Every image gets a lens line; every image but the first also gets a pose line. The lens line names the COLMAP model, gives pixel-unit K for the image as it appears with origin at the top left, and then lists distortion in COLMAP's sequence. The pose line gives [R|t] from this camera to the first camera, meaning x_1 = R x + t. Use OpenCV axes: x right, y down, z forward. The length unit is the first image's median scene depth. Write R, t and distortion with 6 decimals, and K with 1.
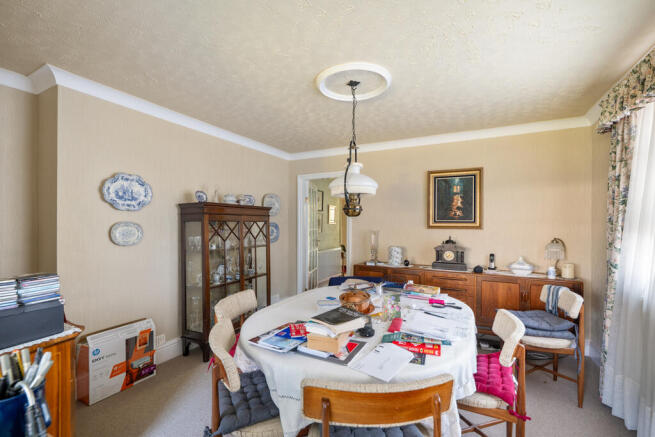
lens RADIAL K [[289.4, 0, 327.5], [0, 289.4, 218.5], [0, 0, 1]] dist [0.001561, 0.000495]
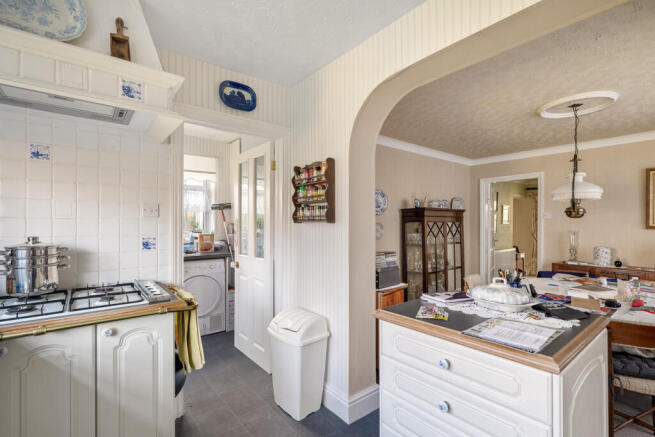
lens RADIAL K [[304.7, 0, 326.8], [0, 304.7, 221.2], [0, 0, 1]] dist [0.000044, 0.000452]
pose [[0.914134, -0.003519, -0.405398, -0.212068], [0.007175, 0.999946, 0.007499, -0.006283], [0.405349, -0.009763, 0.914110, -0.349361]]
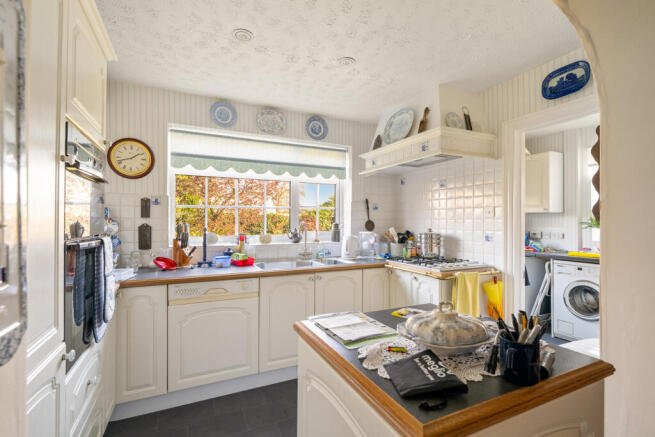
lens RADIAL K [[304.7, 0, 326.8], [0, 304.7, 221.2], [0, 0, 1]] dist [0.000044, 0.000452]
pose [[-0.606568, -0.003224, -0.795025, 0.276845], [0.009342, 0.999894, -0.011182, 0.006769], [0.794977, -0.014210, -0.606473, 0.463306]]
